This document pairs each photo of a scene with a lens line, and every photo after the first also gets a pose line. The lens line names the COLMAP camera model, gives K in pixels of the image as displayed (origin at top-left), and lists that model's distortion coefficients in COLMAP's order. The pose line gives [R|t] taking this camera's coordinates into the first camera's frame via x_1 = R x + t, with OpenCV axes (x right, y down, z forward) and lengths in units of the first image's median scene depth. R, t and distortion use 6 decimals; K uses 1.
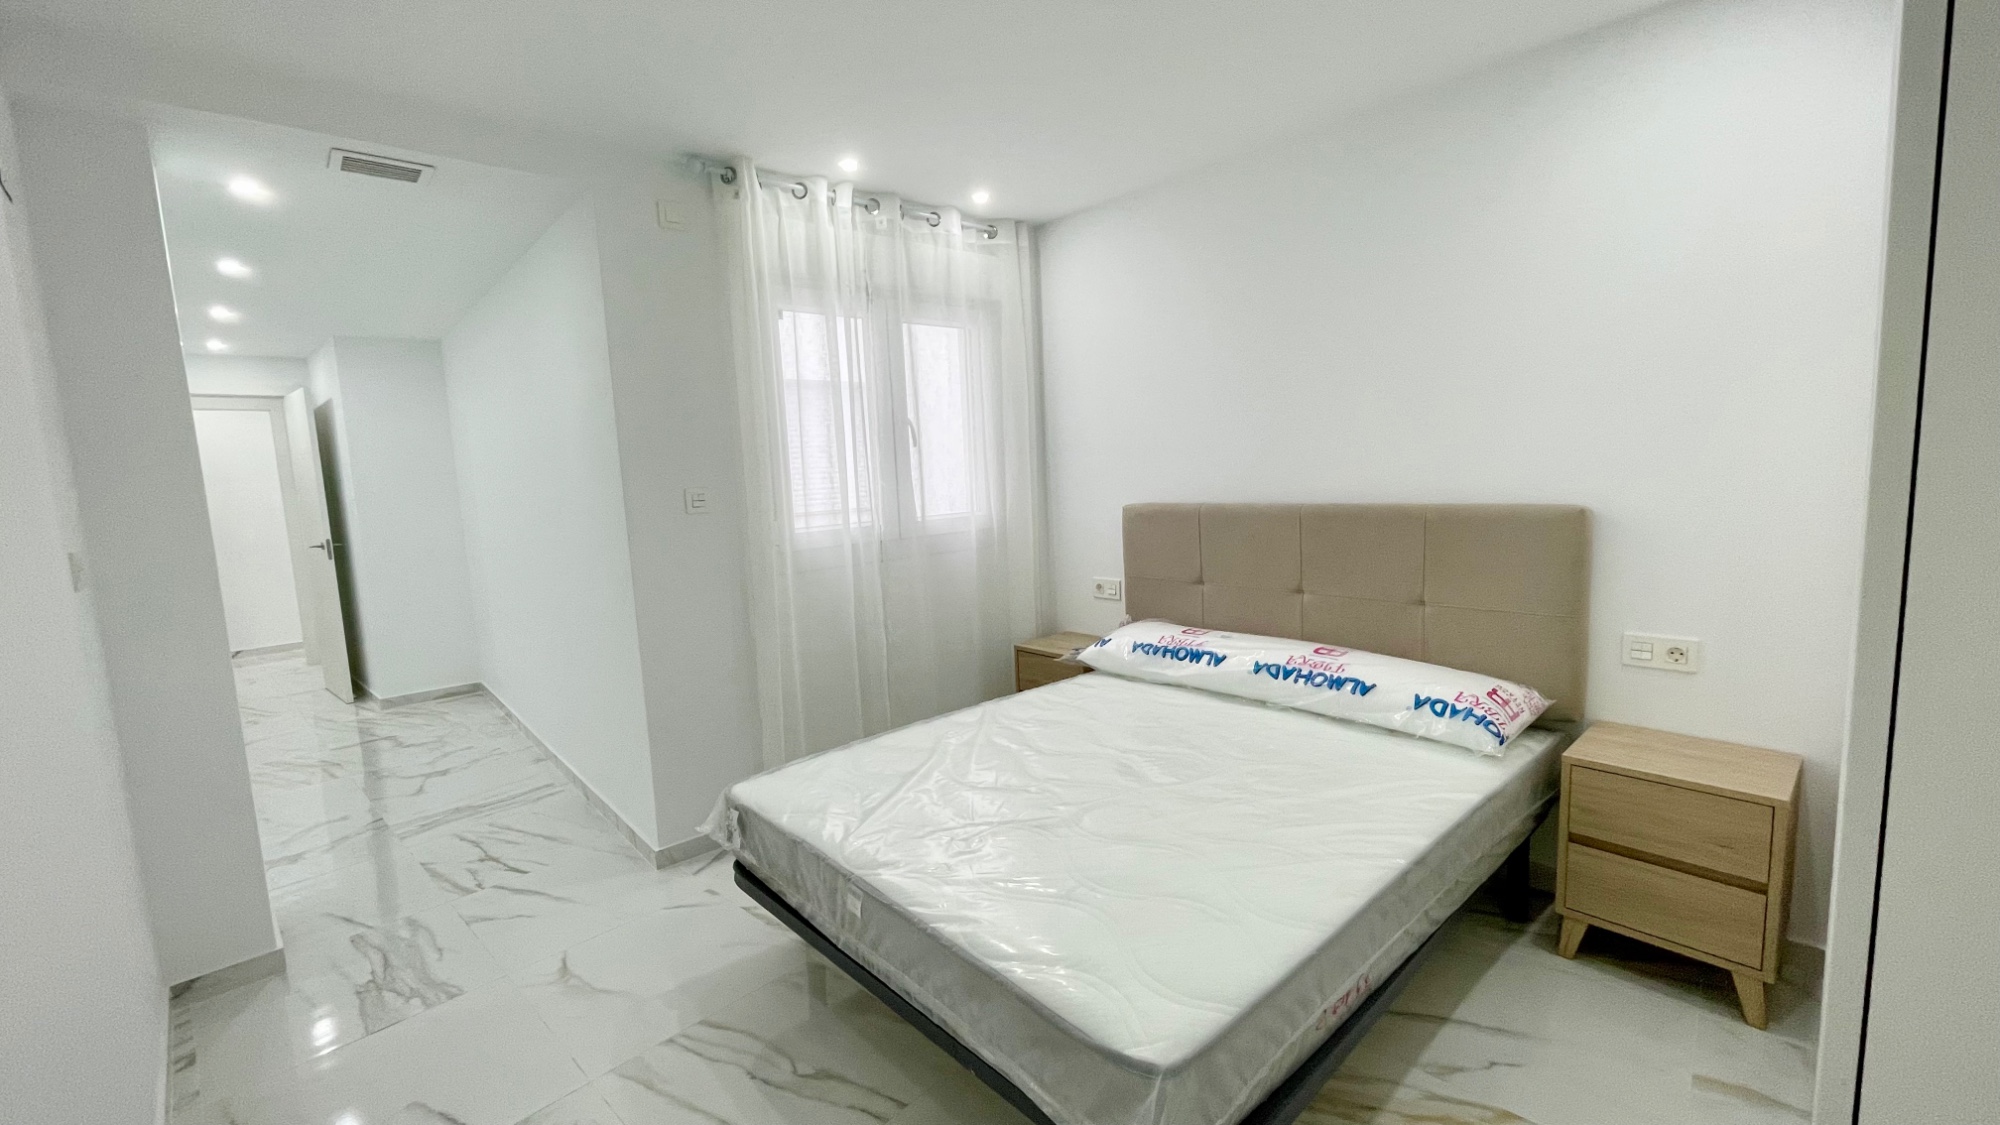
lens RADIAL K [[808.1, 0, 1004.7], [0, 808.1, 567.8], [0, 0, 1]] dist [-0.001606, 0.001842]
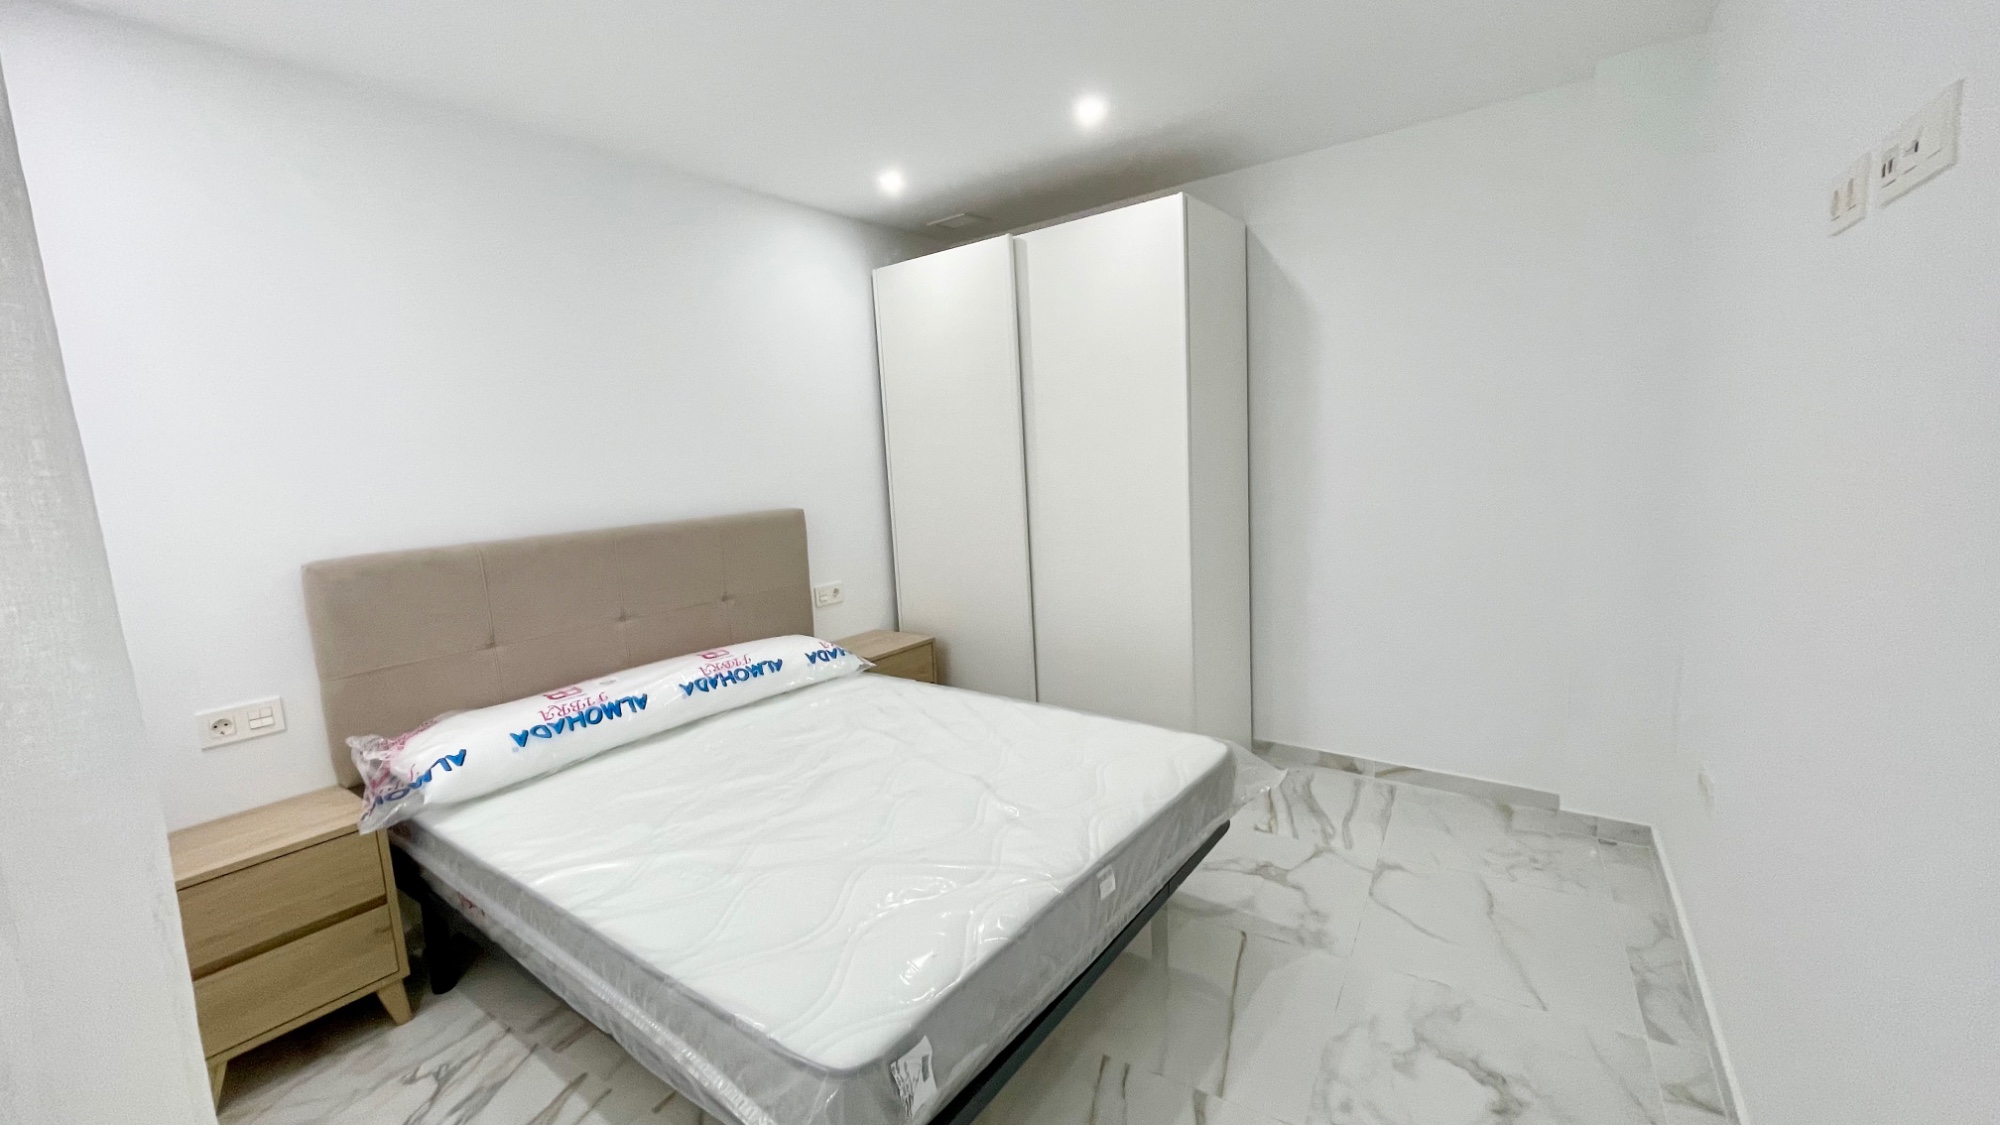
lens RADIAL K [[808.1, 0, 1004.2], [0, 808.1, 554.7], [0, 0, 1]] dist [-0.001606, 0.001842]
pose [[-0.196372, -0.072927, 0.977814, -0.682220], [0.180895, 0.977418, 0.109227, -0.070250], [-0.963699, 0.198330, -0.178746, 0.750071]]
